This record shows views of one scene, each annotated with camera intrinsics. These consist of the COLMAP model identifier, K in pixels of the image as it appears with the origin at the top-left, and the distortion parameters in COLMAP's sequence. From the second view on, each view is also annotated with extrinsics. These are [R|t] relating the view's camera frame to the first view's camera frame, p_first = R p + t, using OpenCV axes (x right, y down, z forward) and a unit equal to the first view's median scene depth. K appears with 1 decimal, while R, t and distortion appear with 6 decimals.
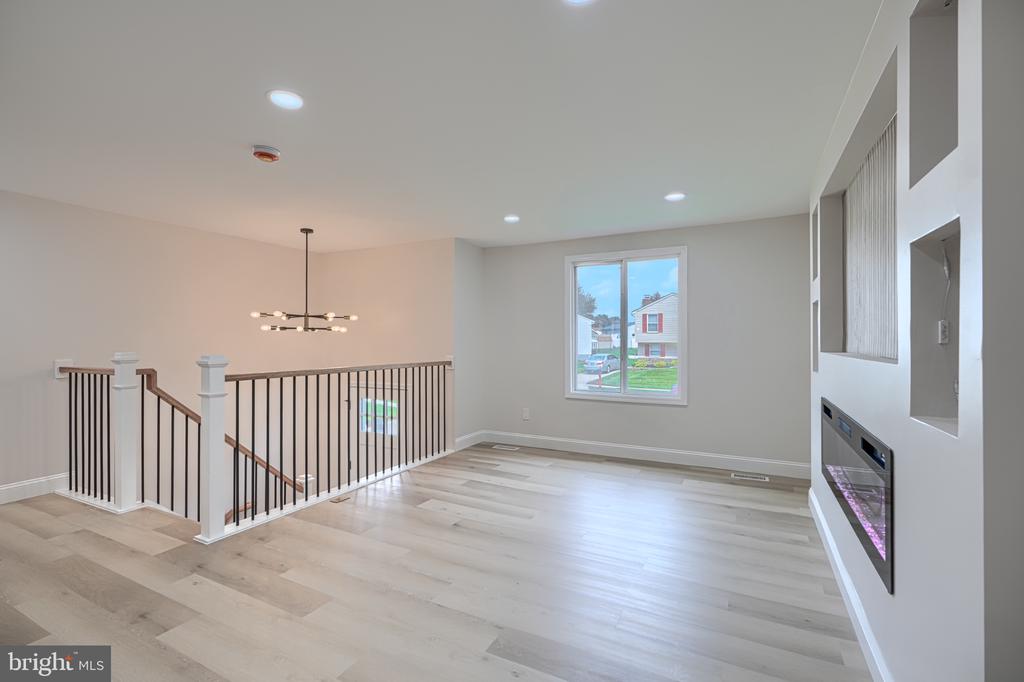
lens RADIAL K [[464.6, 0, 508.6], [0, 464.6, 340.4], [0, 0, 1]] dist [0.001187, -0.000194]
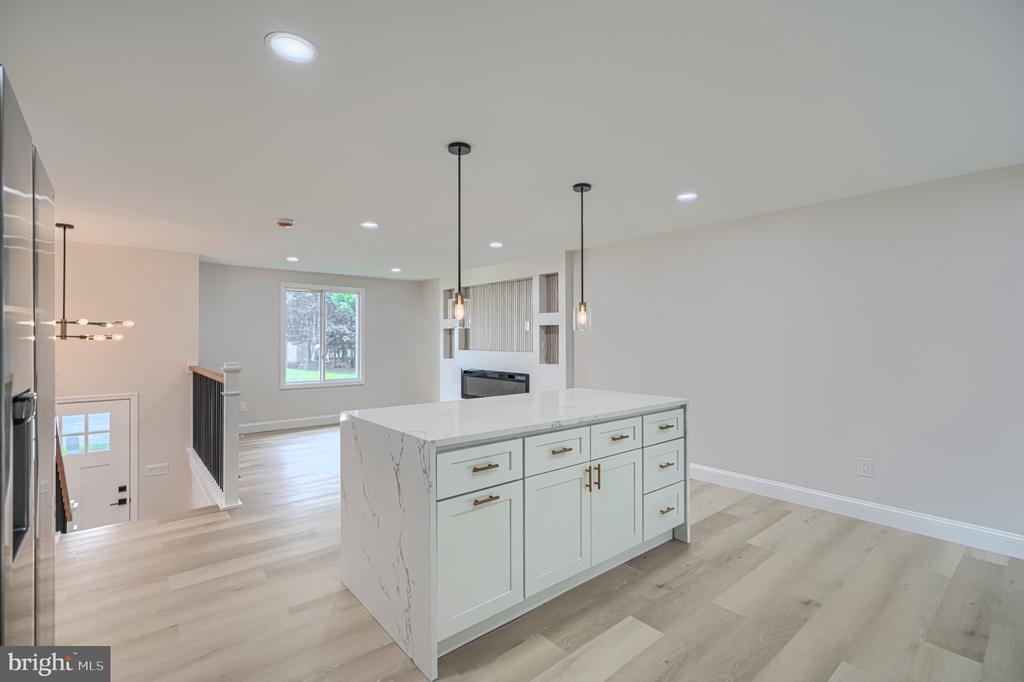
lens RADIAL K [[464.6, 0, 512.6], [0, 464.6, 335.0], [0, 0, 1]] dist [0.001187, -0.000194]
pose [[0.380214, 0.008748, 0.924857, -1.023302], [-0.001332, 0.999959, -0.008910, -0.023616], [-0.924898, 0.002156, 0.380210, -0.134577]]
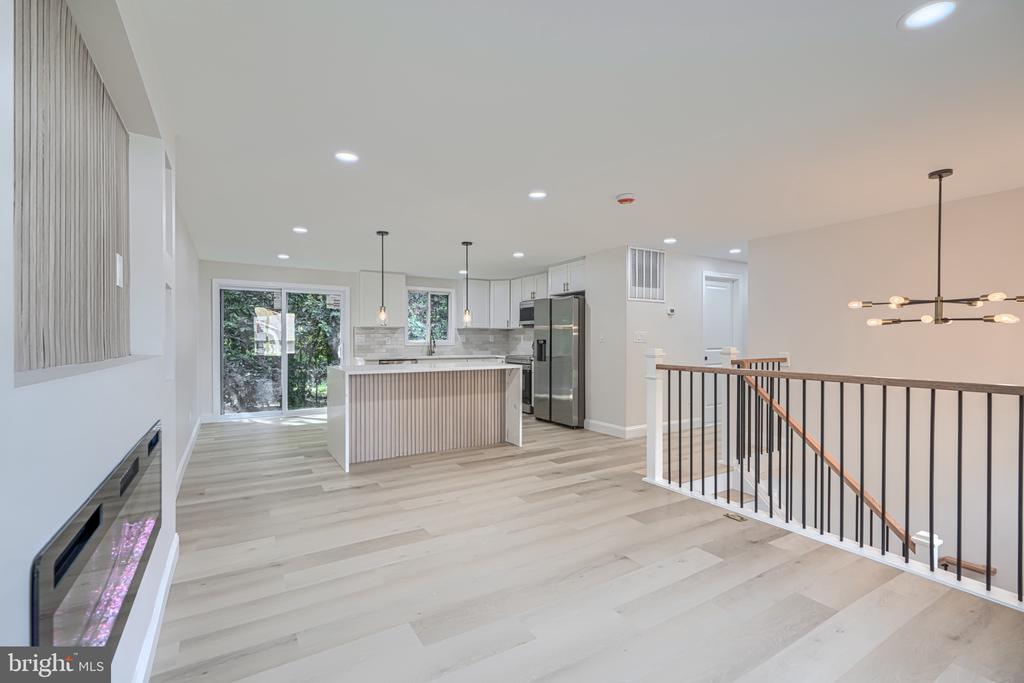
lens RADIAL K [[464.6, 0, 510.6], [0, 464.6, 342.0], [0, 0, 1]] dist [0.001187, -0.000194]
pose [[-0.519063, 0.007977, -0.854699, 0.510883], [0.003251, 0.999968, 0.007359, -0.000237], [0.854730, 0.001041, -0.519072, 0.907140]]
